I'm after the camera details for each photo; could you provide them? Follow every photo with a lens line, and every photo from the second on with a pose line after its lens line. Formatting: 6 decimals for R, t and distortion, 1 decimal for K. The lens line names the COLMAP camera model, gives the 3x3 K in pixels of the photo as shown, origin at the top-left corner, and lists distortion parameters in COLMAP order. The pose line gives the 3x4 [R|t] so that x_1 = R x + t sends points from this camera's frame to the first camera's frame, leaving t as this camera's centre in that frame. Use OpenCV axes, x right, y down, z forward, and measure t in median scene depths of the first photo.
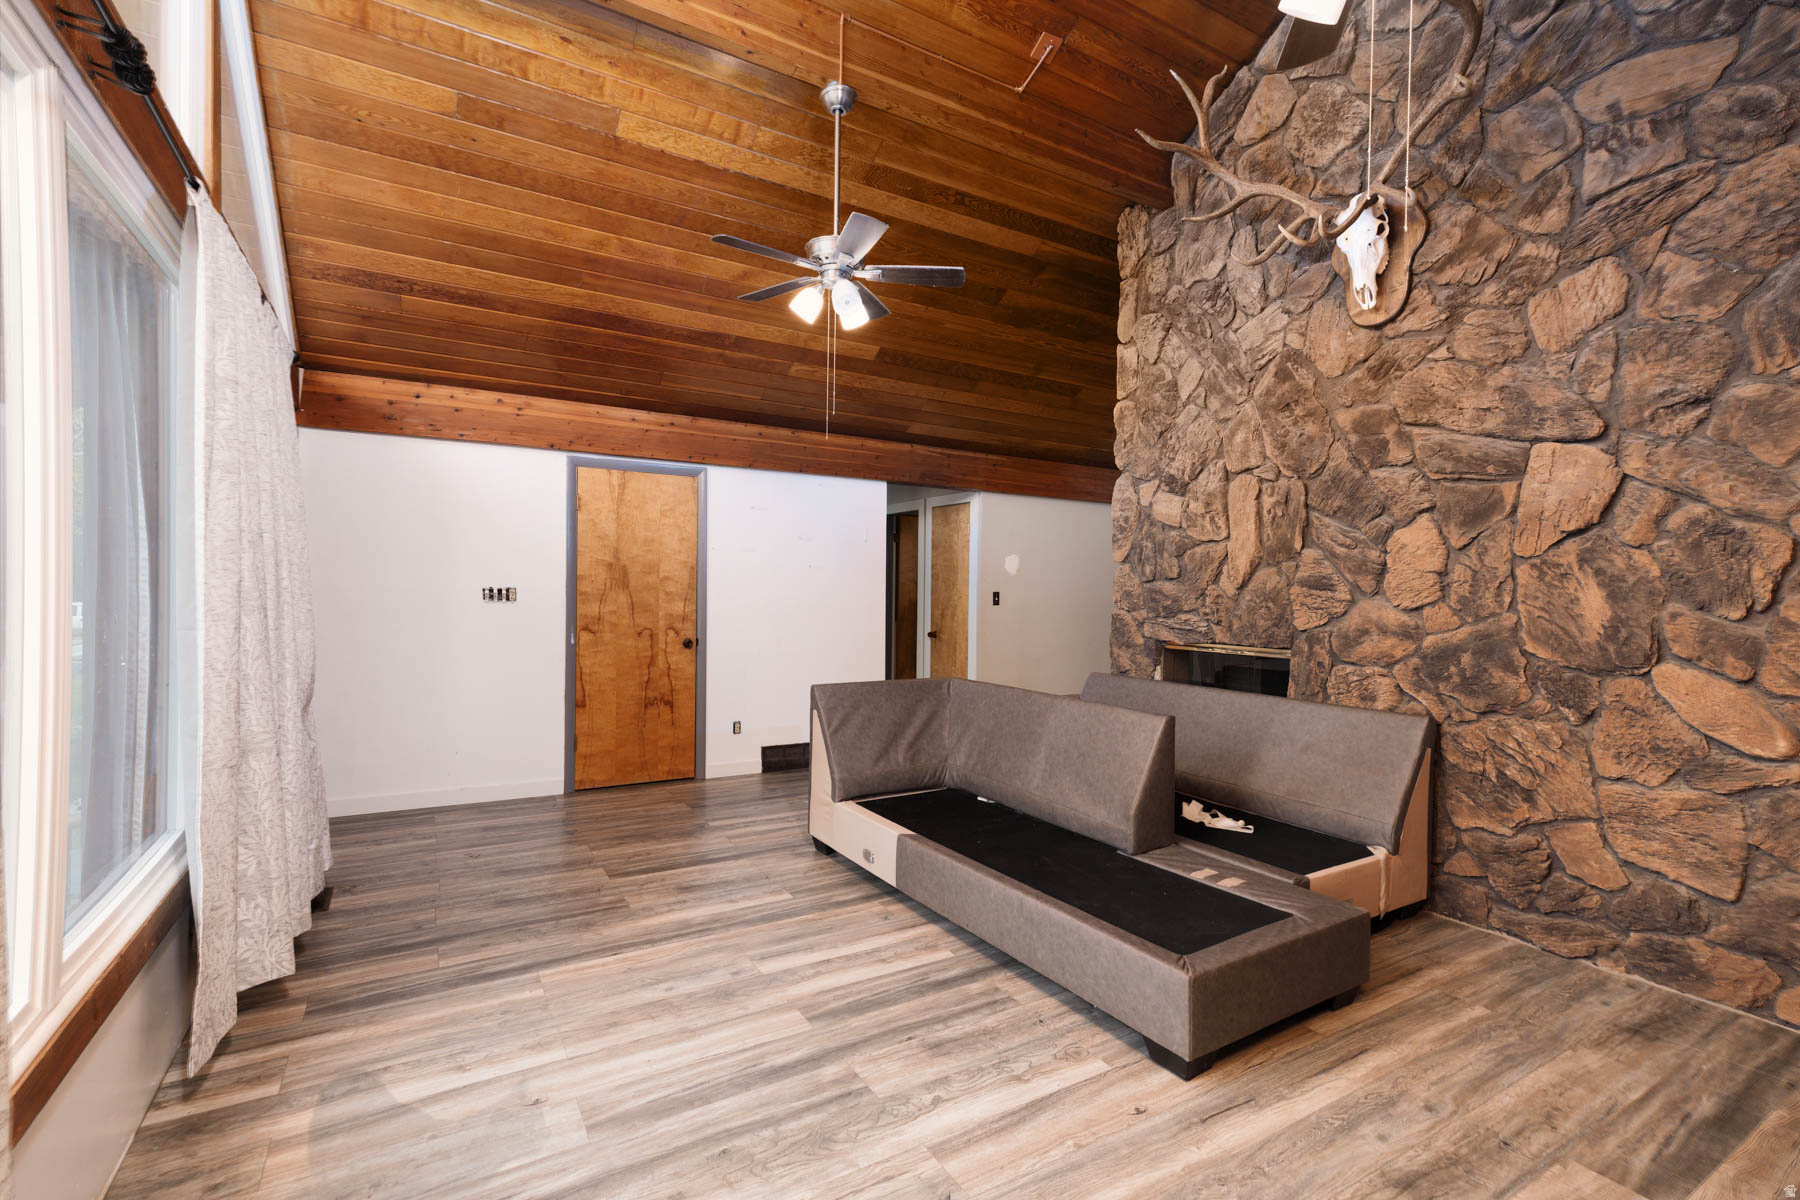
lens RADIAL K [[806.1, 0, 895.9], [0, 806.1, 600.0], [0, 0, 1]] dist [0.005982, -0.001448]
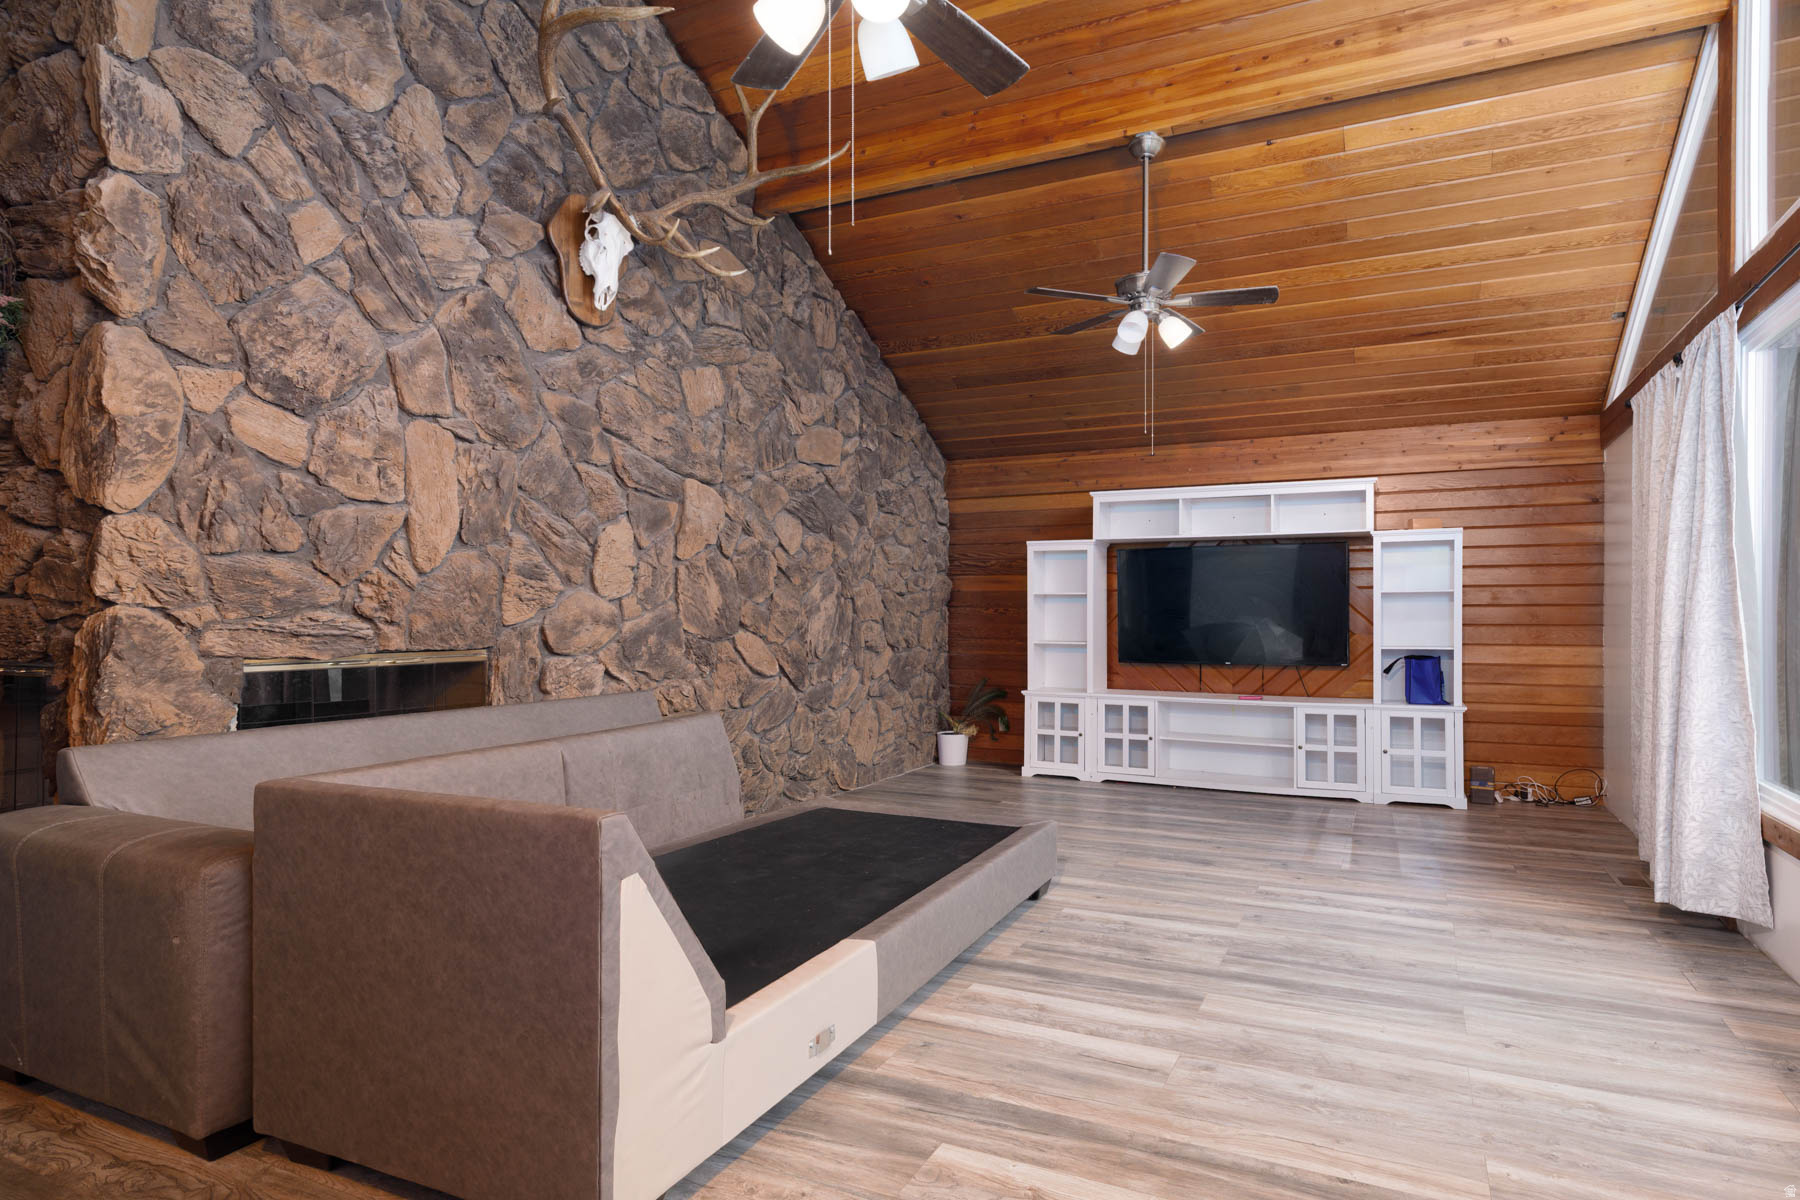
lens RADIAL K [[820.7, 0, 903.6], [0, 820.7, 610.9], [0, 0, 1]] dist [0.000720, -0.000320]
pose [[-0.474663, -0.013290, 0.880067, -0.591809], [0.000694, 0.999880, 0.015474, 0.011132], [-0.880167, 0.007955, -0.474597, 1.292666]]
